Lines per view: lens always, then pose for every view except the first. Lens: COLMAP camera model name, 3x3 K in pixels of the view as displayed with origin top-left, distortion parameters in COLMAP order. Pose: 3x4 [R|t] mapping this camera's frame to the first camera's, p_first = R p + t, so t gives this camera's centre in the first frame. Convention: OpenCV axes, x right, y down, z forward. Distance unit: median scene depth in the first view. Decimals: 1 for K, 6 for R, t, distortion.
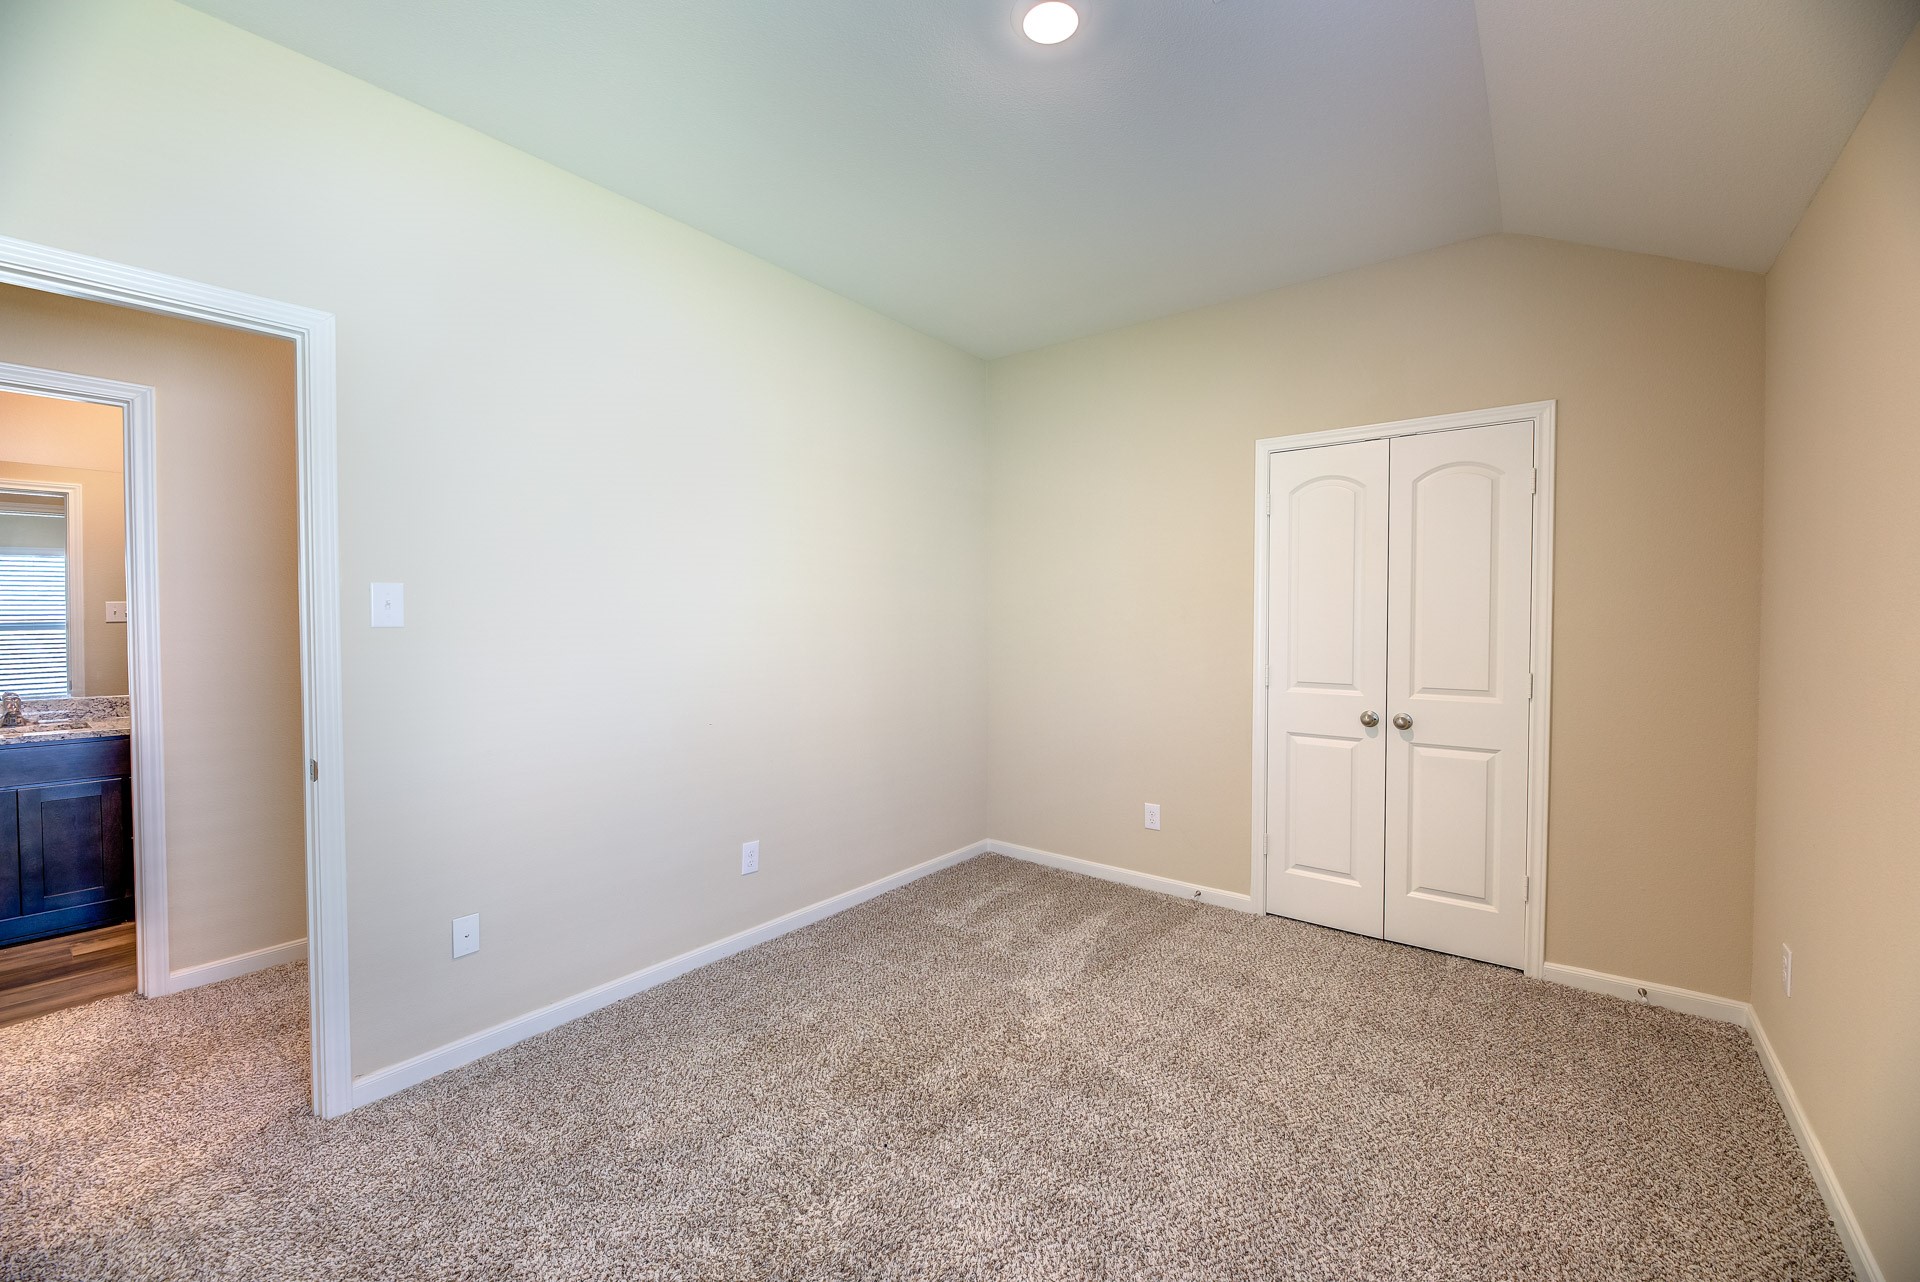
lens RADIAL K [[774.1, 0, 953.4], [0, 774.1, 634.4], [0, 0, 1]] dist [0.000278, -0.003614]
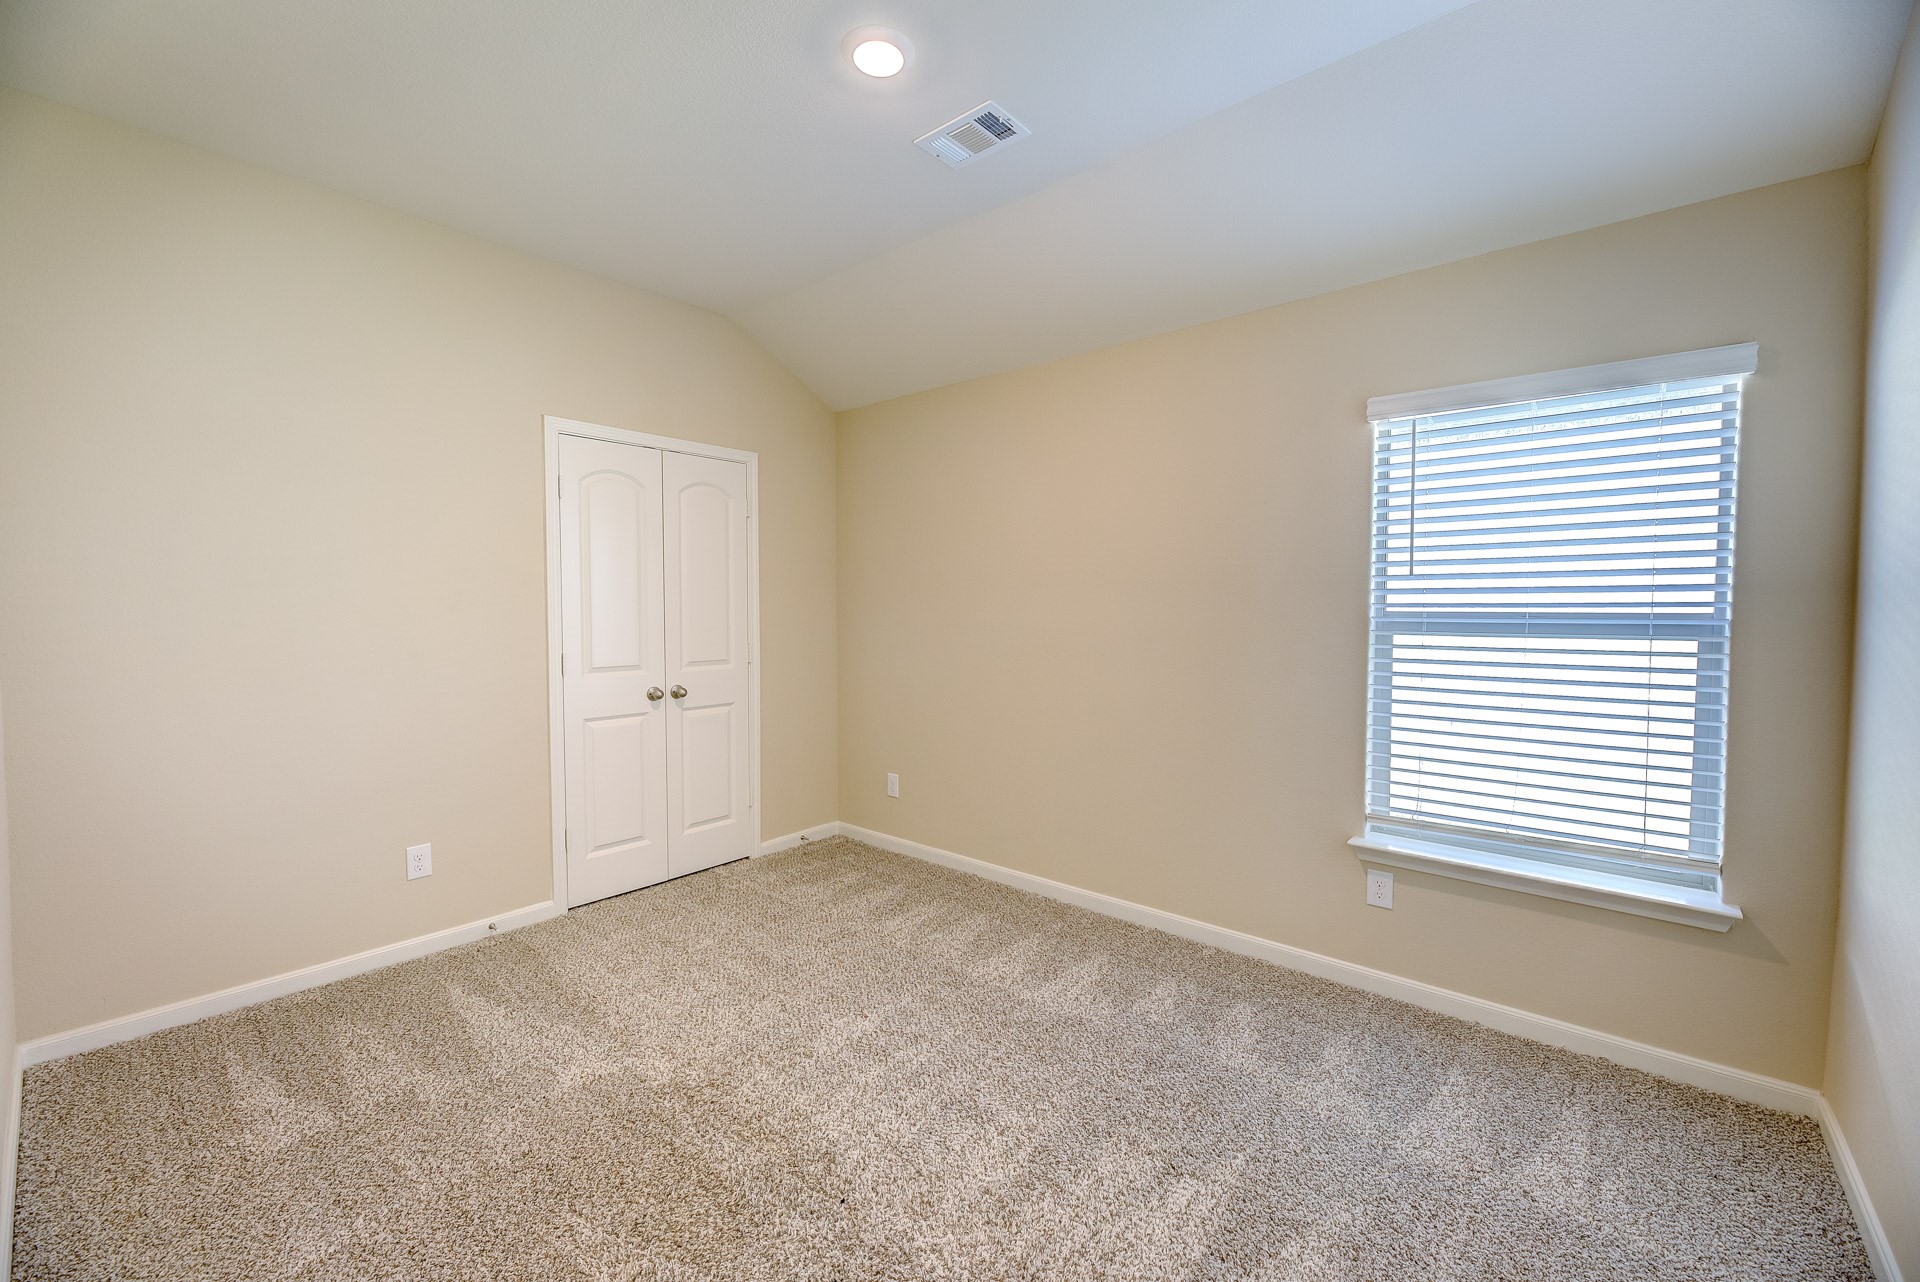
lens RADIAL K [[774.1, 0, 962.6], [0, 774.1, 634.2], [0, 0, 1]] dist [0.000278, -0.003614]
pose [[0.032261, -0.035954, 0.998833, -0.589401], [0.023111, 0.999112, 0.035217, -0.007725], [-0.999212, 0.021948, 0.033064, 0.514193]]
